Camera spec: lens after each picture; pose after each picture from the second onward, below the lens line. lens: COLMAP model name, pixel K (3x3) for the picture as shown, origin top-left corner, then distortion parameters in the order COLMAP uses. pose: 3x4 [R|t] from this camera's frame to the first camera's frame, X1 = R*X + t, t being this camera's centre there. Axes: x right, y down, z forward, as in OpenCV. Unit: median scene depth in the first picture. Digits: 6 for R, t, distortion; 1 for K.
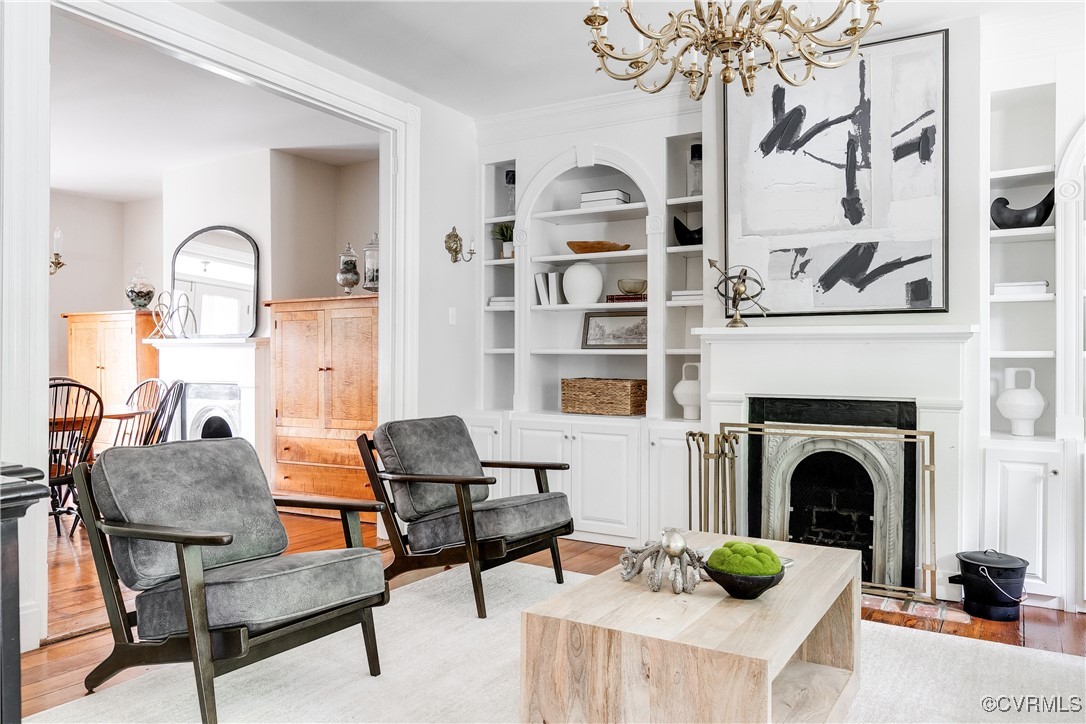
lens RADIAL K [[798.9, 0, 545.9], [0, 798.9, 364.3], [0, 0, 1]] dist [0.007660, -0.006354]
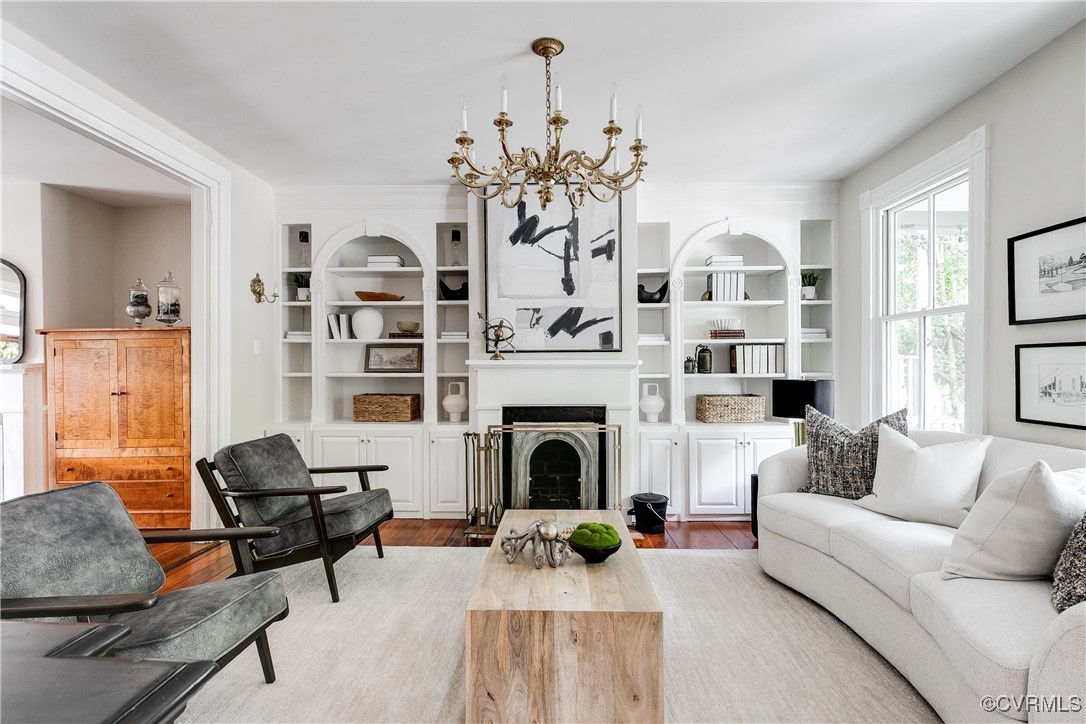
lens RADIAL K [[529.4, 0, 545.6], [0, 529.4, 364.0], [0, 0, 1]] dist [0.003913, -0.001461]
pose [[0.870916, -0.007633, 0.491373, -0.161343], [0.009629, 0.999952, -0.001534, -0.035958], [-0.491338, 0.006067, 0.870948, 0.106671]]
